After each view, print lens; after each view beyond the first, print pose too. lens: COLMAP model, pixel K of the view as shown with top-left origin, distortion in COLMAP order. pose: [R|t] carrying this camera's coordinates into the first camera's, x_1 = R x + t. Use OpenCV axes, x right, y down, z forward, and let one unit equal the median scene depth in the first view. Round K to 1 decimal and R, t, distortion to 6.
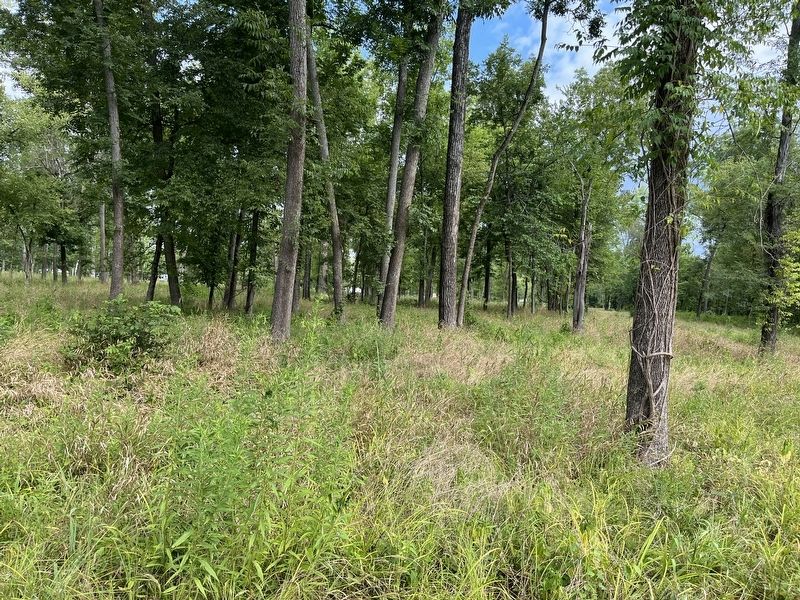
lens RADIAL K [[610.1, 0, 400.0], [0, 610.1, 303.2], [0, 0, 1]] dist [0.042761, 0.002593]
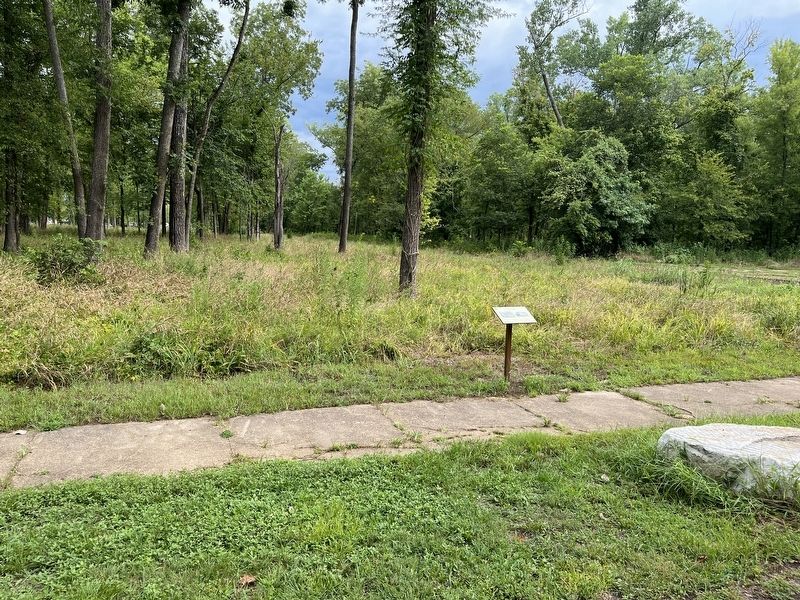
lens RADIAL K [[610.1, 0, 400.4], [0, 610.1, 298.5], [0, 0, 1]] dist [0.042761, 0.002593]
pose [[0.838227, -0.089492, 0.537928, -0.180994], [0.026073, 0.991891, 0.124386, -0.007243], [-0.544698, -0.090238, 0.833763, -0.184535]]
